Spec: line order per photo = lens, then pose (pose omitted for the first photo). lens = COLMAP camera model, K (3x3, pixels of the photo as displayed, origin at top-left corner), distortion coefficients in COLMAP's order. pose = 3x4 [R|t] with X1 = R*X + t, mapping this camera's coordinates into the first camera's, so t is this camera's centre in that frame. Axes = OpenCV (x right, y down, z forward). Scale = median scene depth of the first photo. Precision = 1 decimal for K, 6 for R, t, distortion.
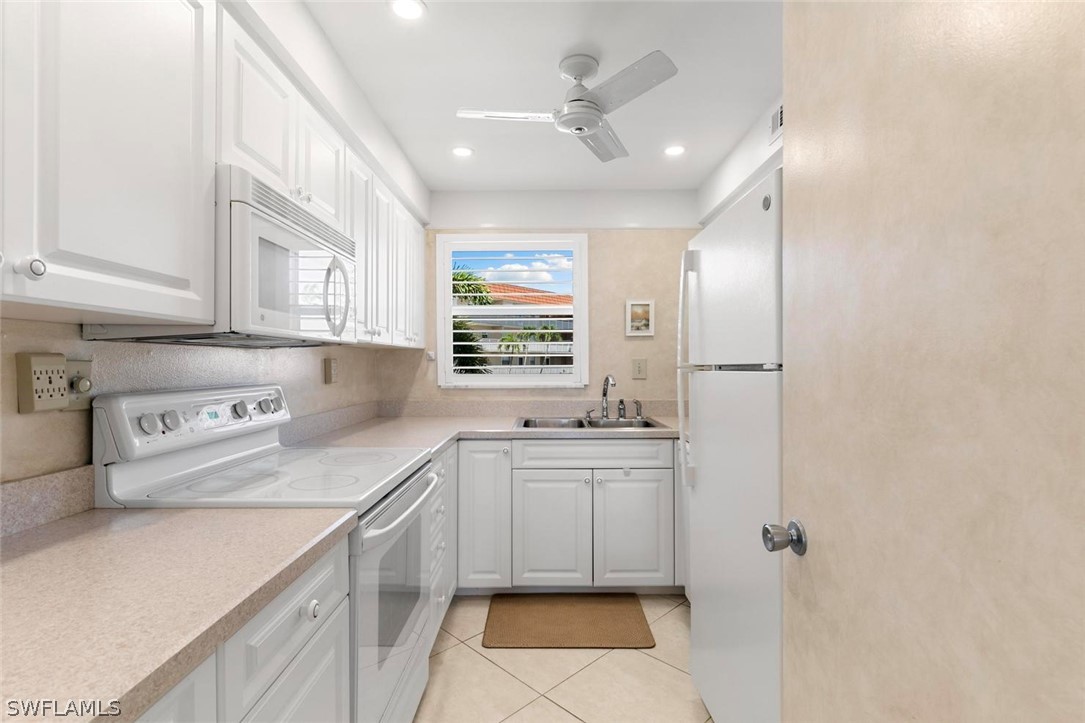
lens RADIAL K [[510.2, 0, 543.3], [0, 510.2, 360.3], [0, 0, 1]] dist [0.002628, -0.000247]
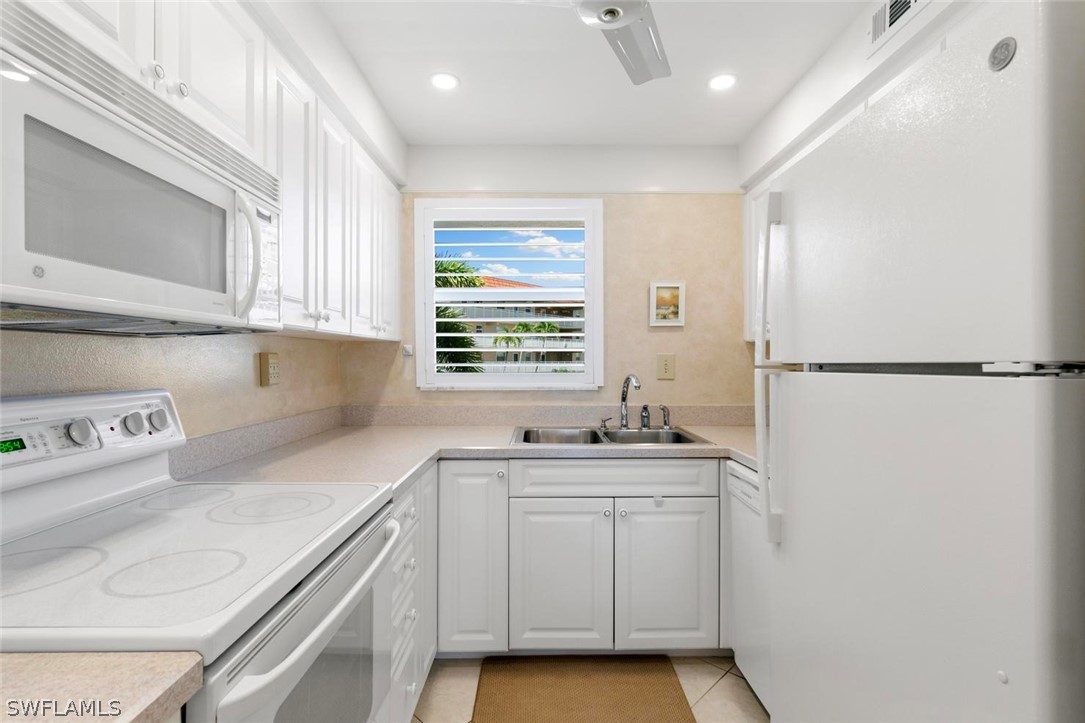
lens RADIAL K [[510.2, 0, 543.3], [0, 510.2, 360.3], [0, 0, 1]] dist [0.002628, -0.000247]
pose [[0.999944, 0.002600, 0.010248, -0.017835], [-0.002675, 0.999969, 0.007340, 0.001060], [-0.010229, -0.007368, 0.999921, 0.230565]]
